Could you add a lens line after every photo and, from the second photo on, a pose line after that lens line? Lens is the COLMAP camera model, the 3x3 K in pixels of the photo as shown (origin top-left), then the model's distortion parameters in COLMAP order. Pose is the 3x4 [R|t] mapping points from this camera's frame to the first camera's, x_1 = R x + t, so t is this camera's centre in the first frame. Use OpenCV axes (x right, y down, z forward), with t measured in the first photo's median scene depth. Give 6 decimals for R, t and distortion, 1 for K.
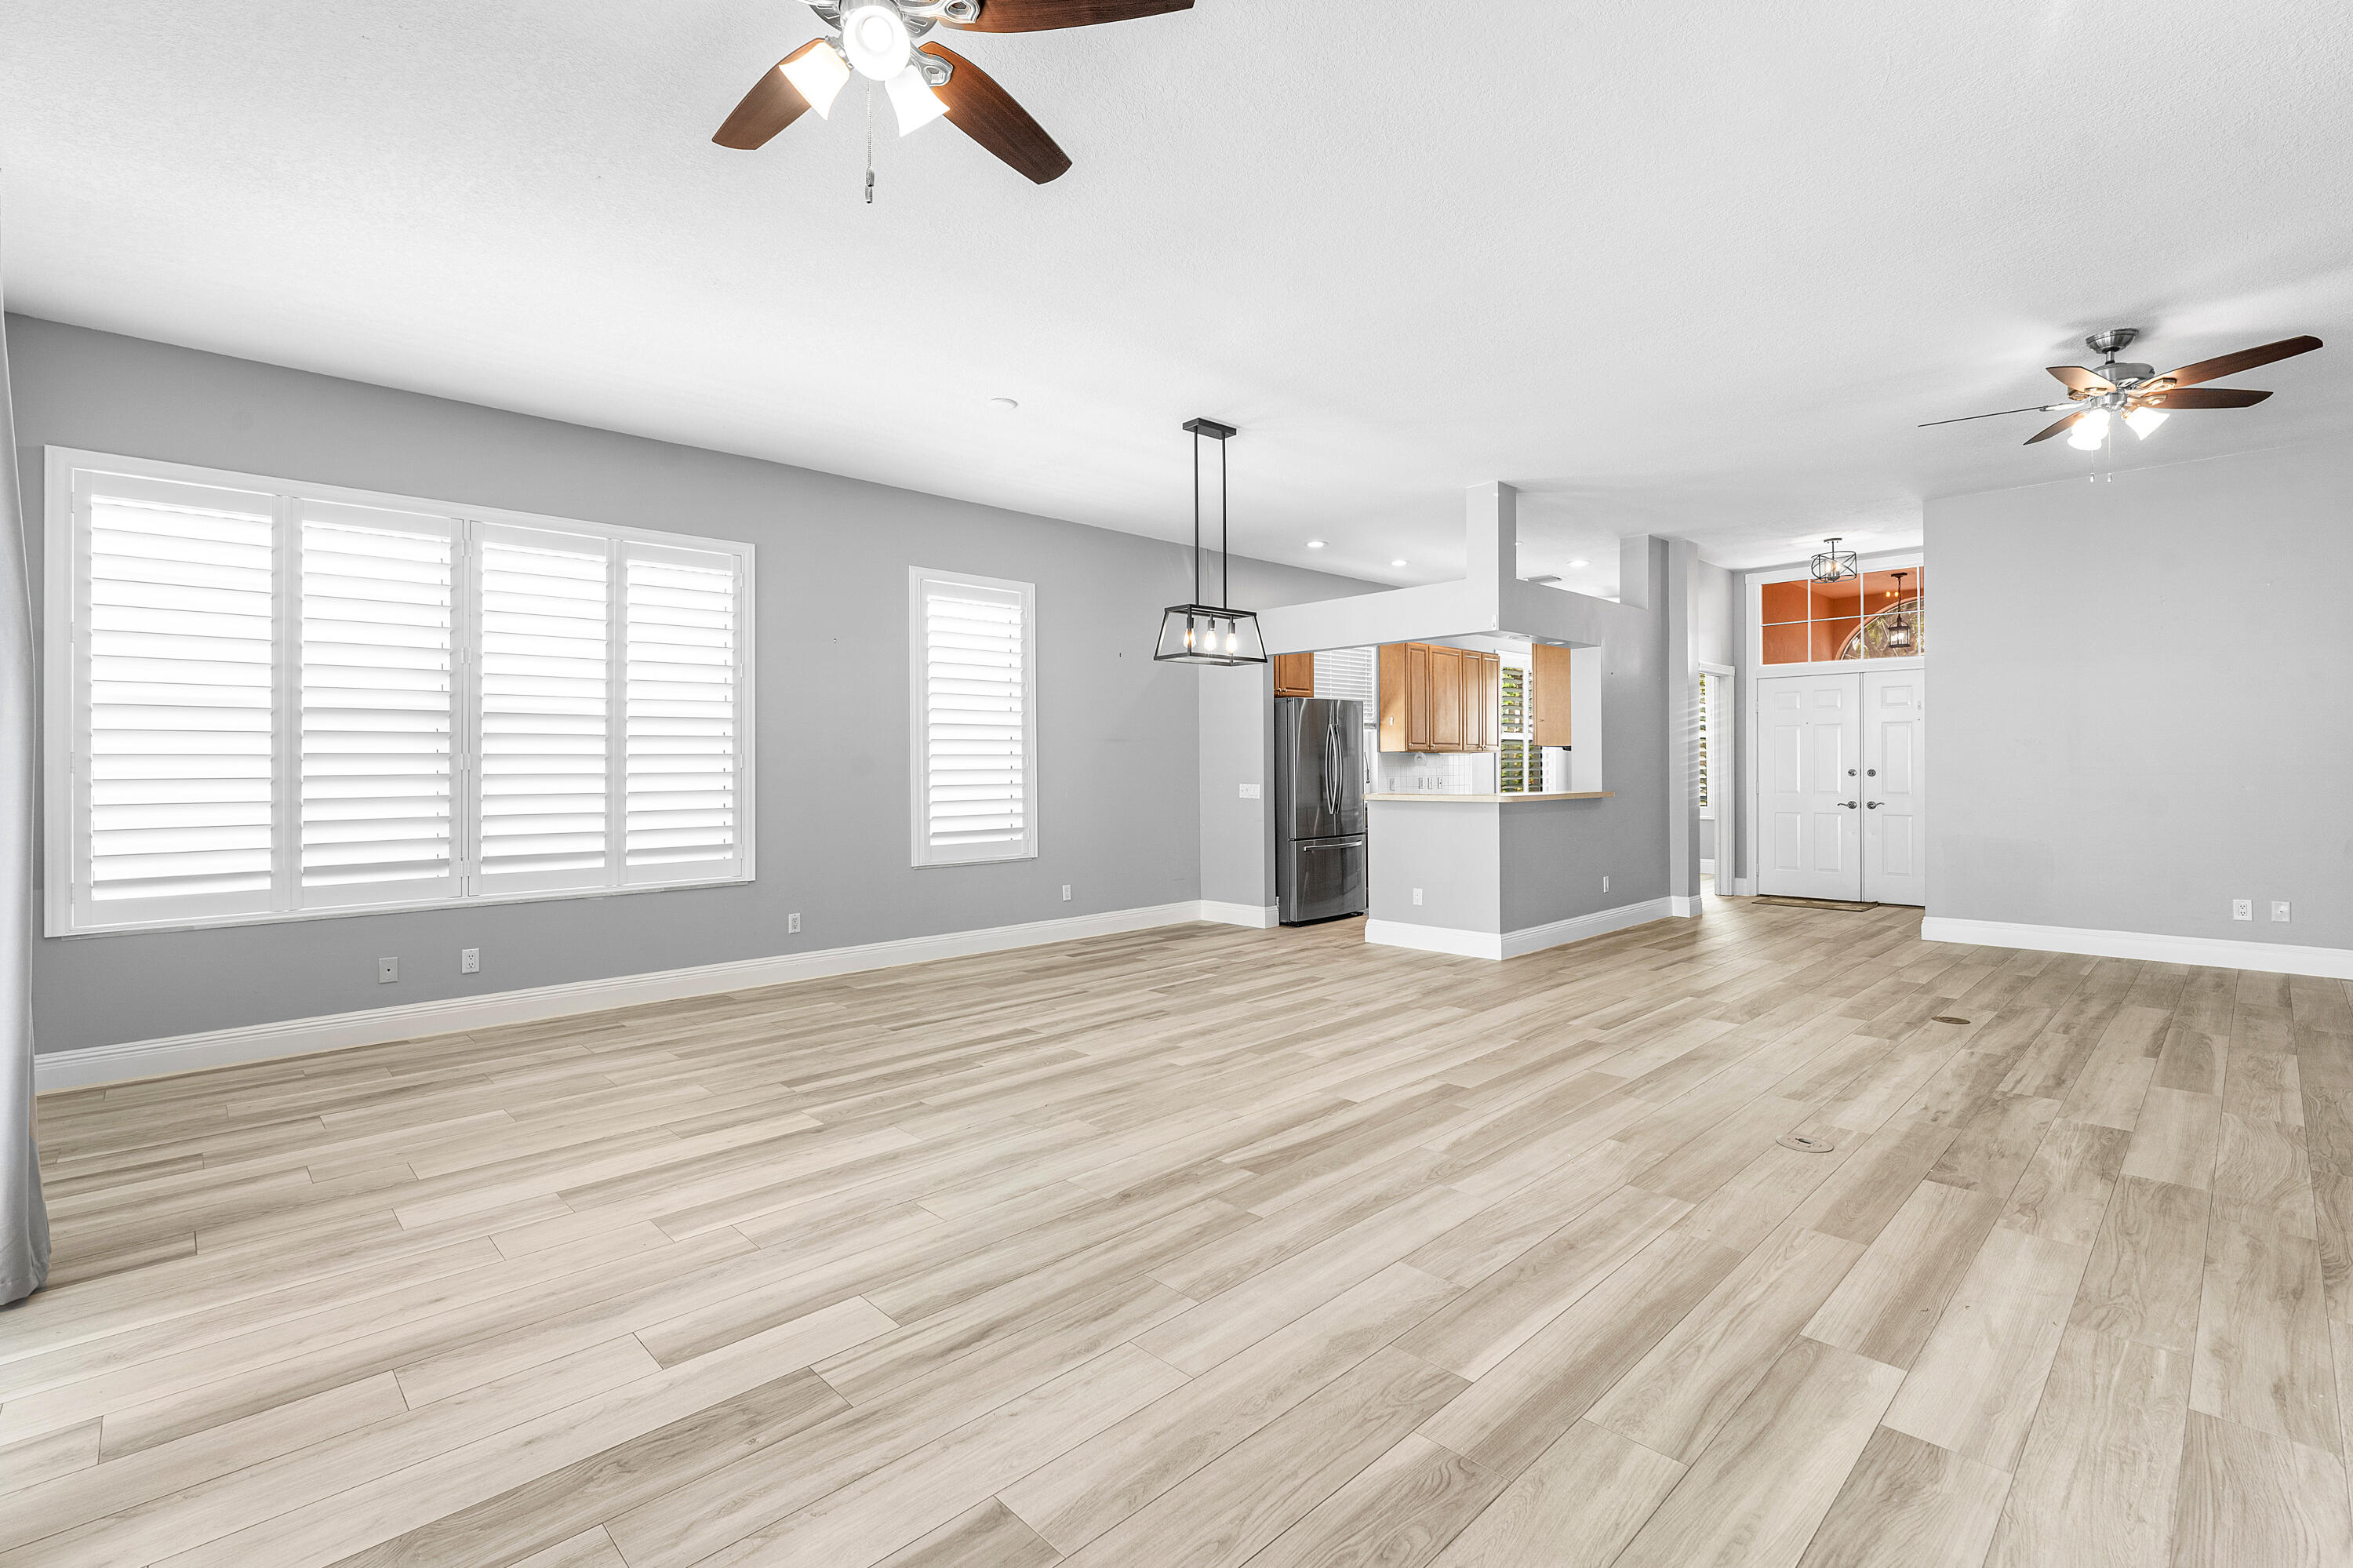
lens RADIAL K [[1044.1, 0, 1171.3], [0, 1044.1, 768.3], [0, 0, 1]] dist [0.002837, -0.002338]
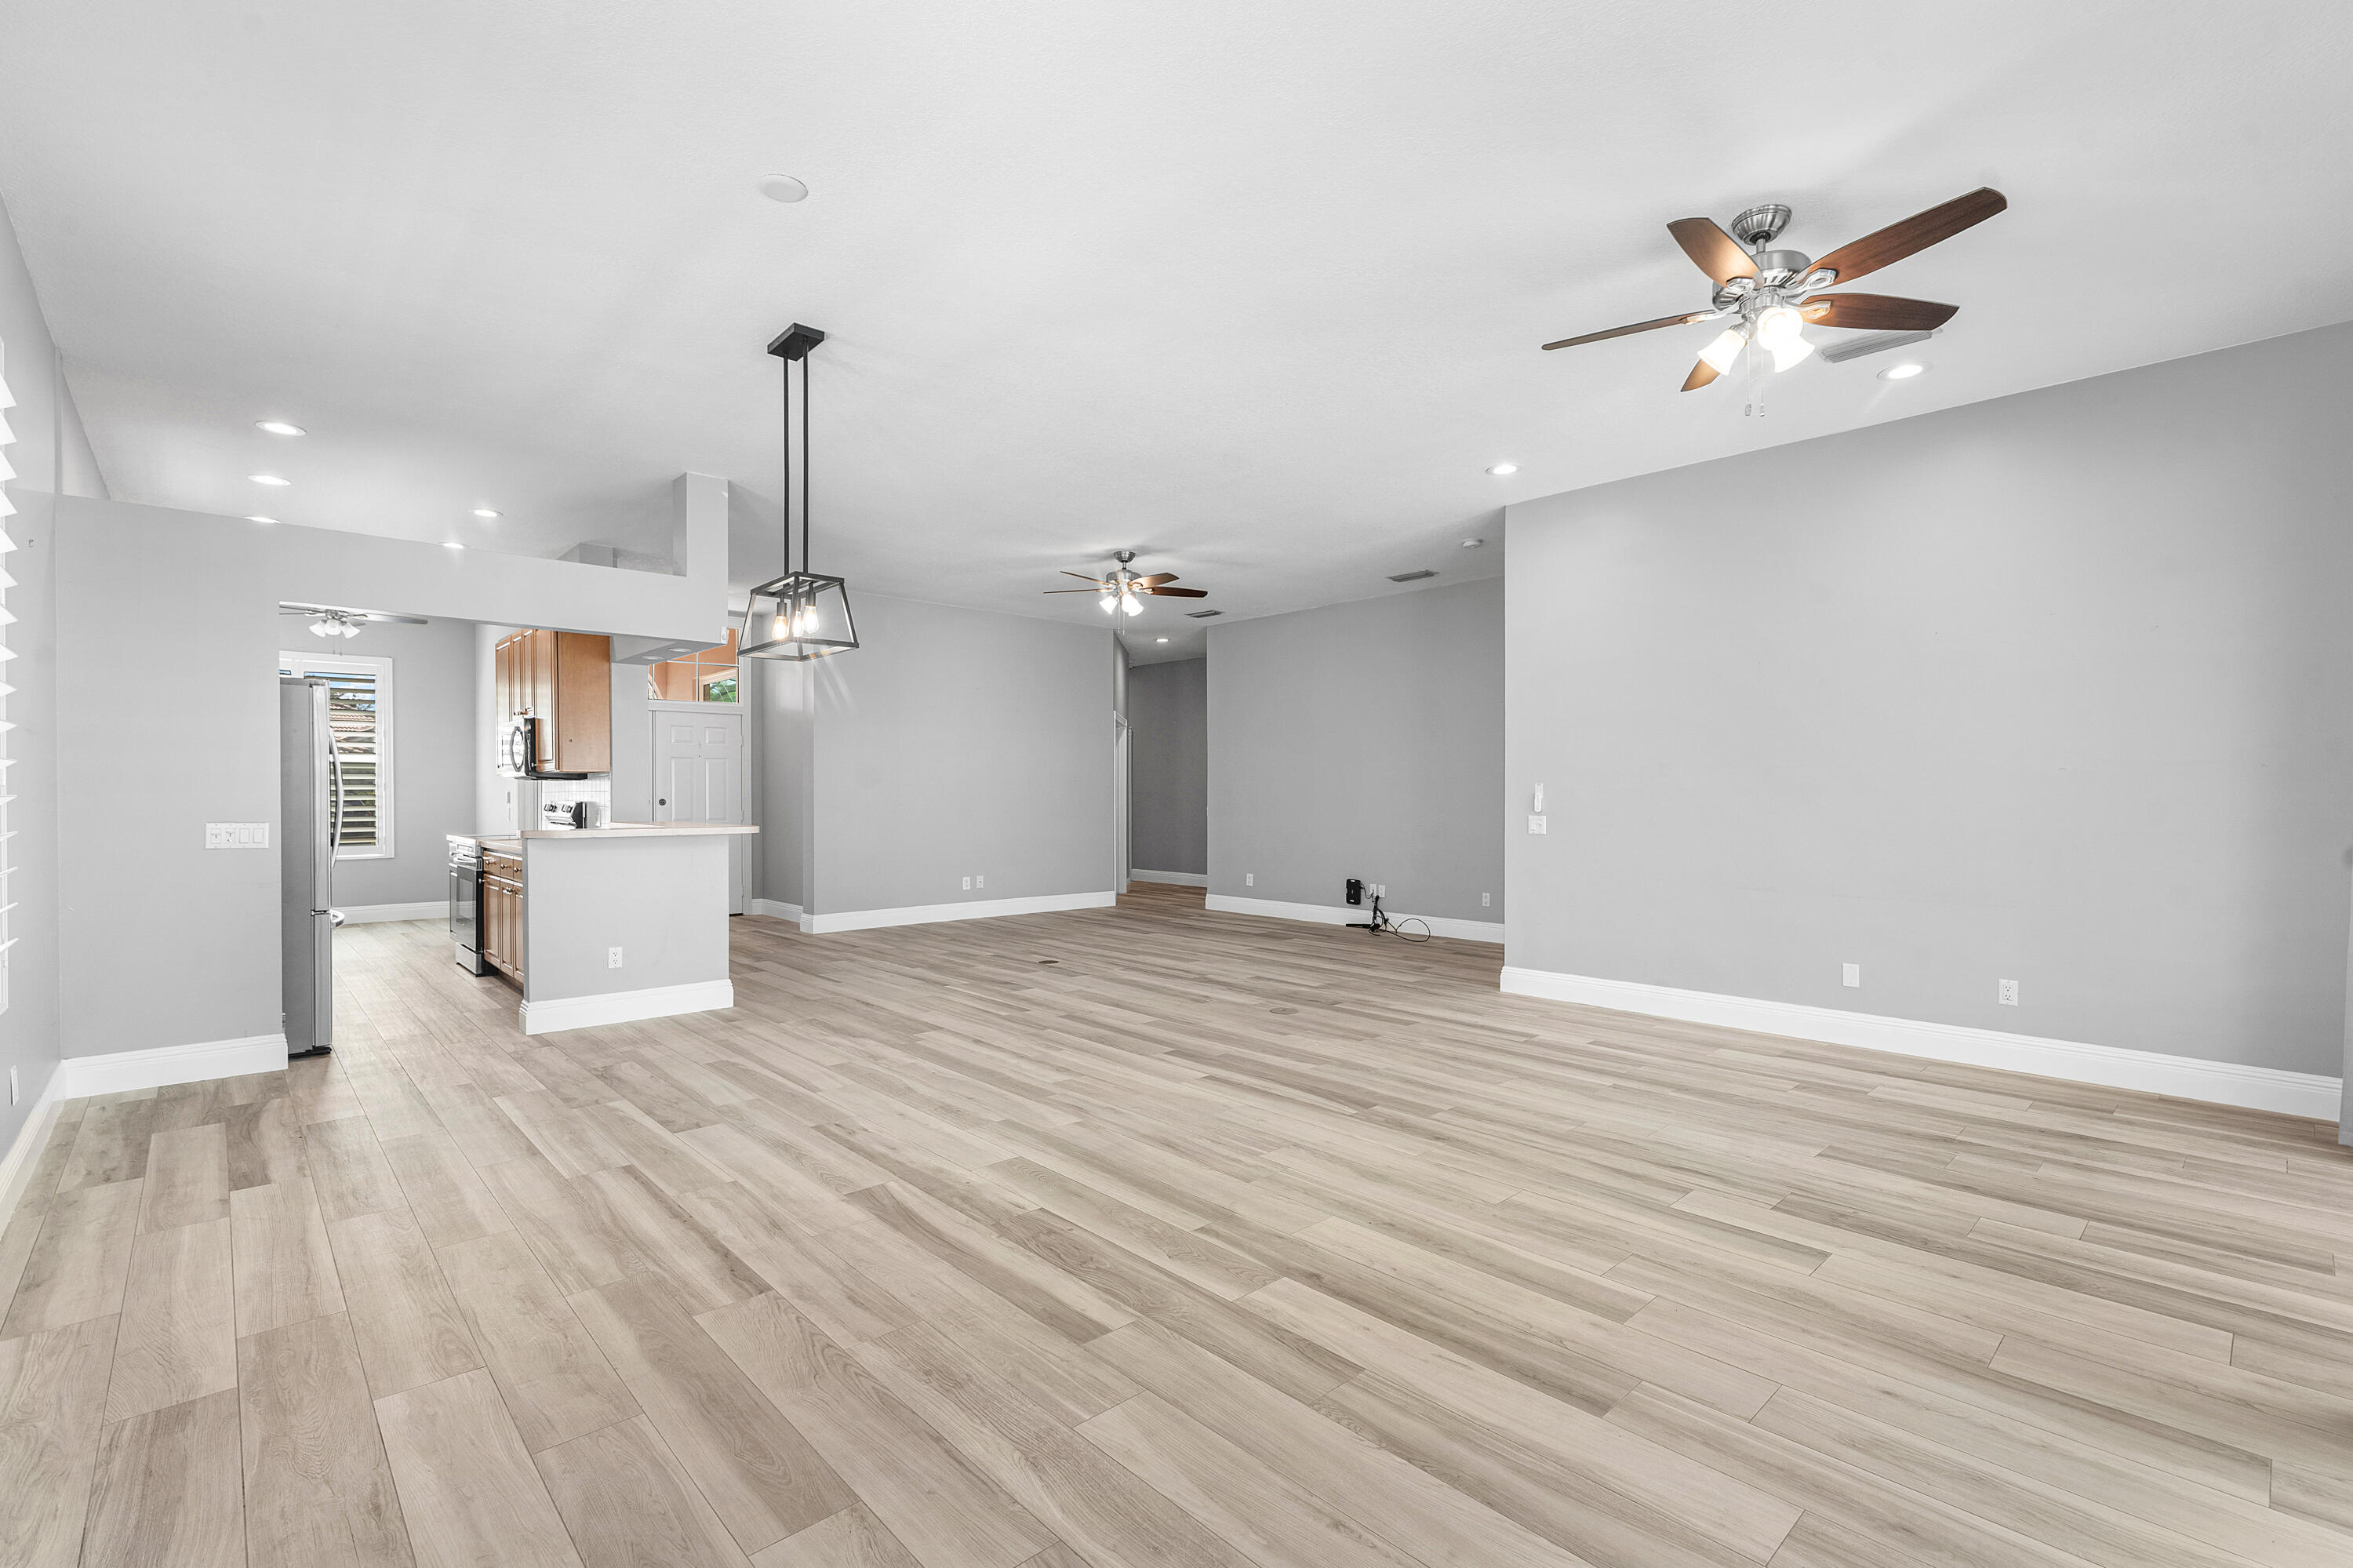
lens RADIAL K [[1044.1, 0, 1183.7], [0, 1044.1, 802.8], [0, 0, 1]] dist [0.002837, -0.002338]
pose [[0.011180, -0.000380, 0.999937, -0.881773], [-0.003148, 0.999995, 0.000415, 0.005984], [-0.999933, -0.003152, 0.011178, 0.879328]]
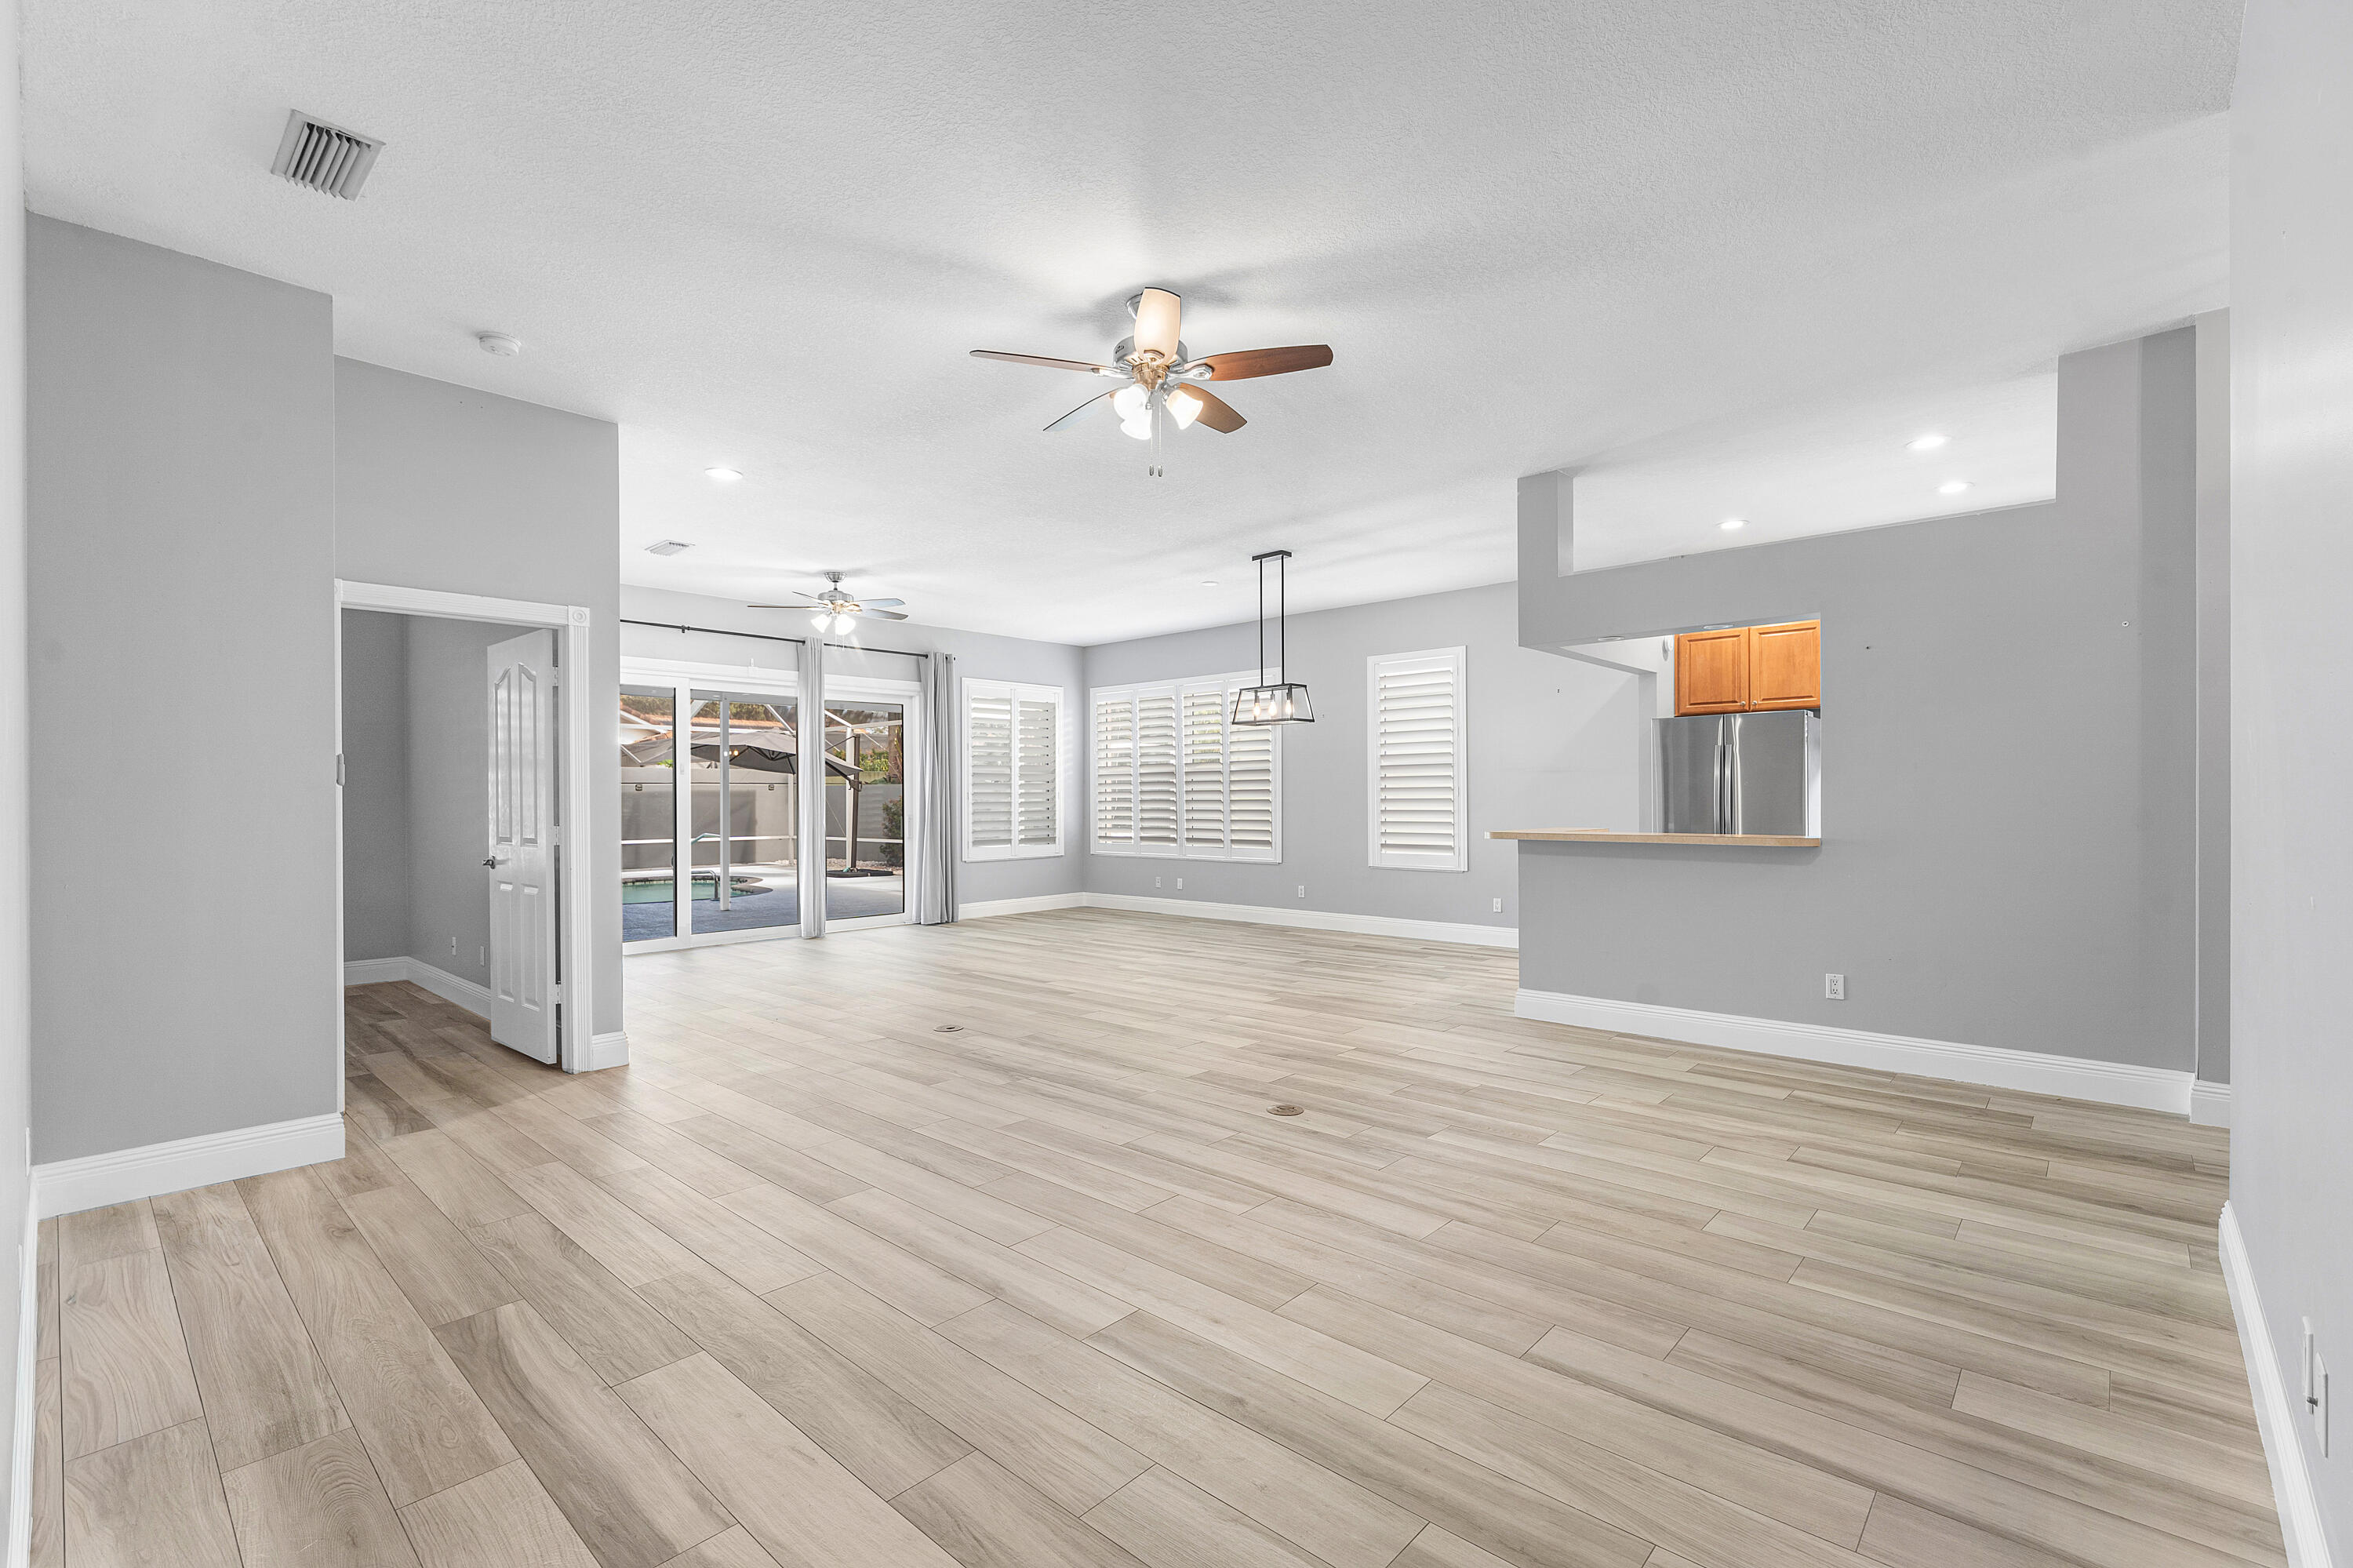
lens RADIAL K [[1044.1, 0, 1200.9], [0, 1044.1, 805.7], [0, 0, 1]] dist [0.002837, -0.002338]
pose [[0.086537, 0.013050, -0.996163, 1.769317], [0.005433, 0.999893, 0.013570, -0.016395], [0.996234, -0.006587, 0.086457, 0.964679]]
